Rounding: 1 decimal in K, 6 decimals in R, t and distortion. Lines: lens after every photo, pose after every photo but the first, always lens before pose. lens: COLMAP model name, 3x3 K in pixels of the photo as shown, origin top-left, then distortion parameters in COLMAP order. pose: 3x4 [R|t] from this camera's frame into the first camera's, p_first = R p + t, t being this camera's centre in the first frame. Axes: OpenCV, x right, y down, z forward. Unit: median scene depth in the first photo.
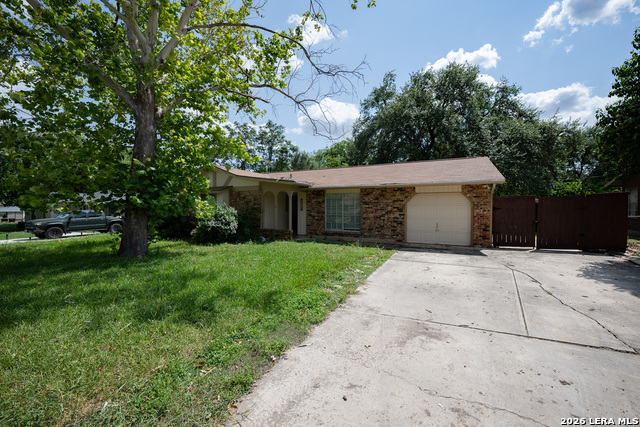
lens RADIAL K [[251.8, 0, 320.0], [0, 251.8, 213.5], [0, 0, 1]] dist [0.000181, 0.000004]
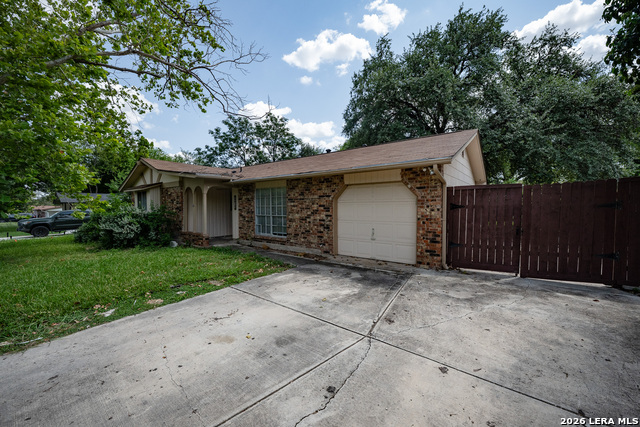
lens RADIAL K [[251.8, 0, 320.0], [0, 251.8, 213.5], [0, 0, 1]] dist [0.000181, 0.000004]
pose [[0.979840, -0.001339, -0.199780, 0.426301], [0.003611, 0.999933, 0.011007, -0.008620], [0.199752, -0.011507, 0.979779, 0.284251]]
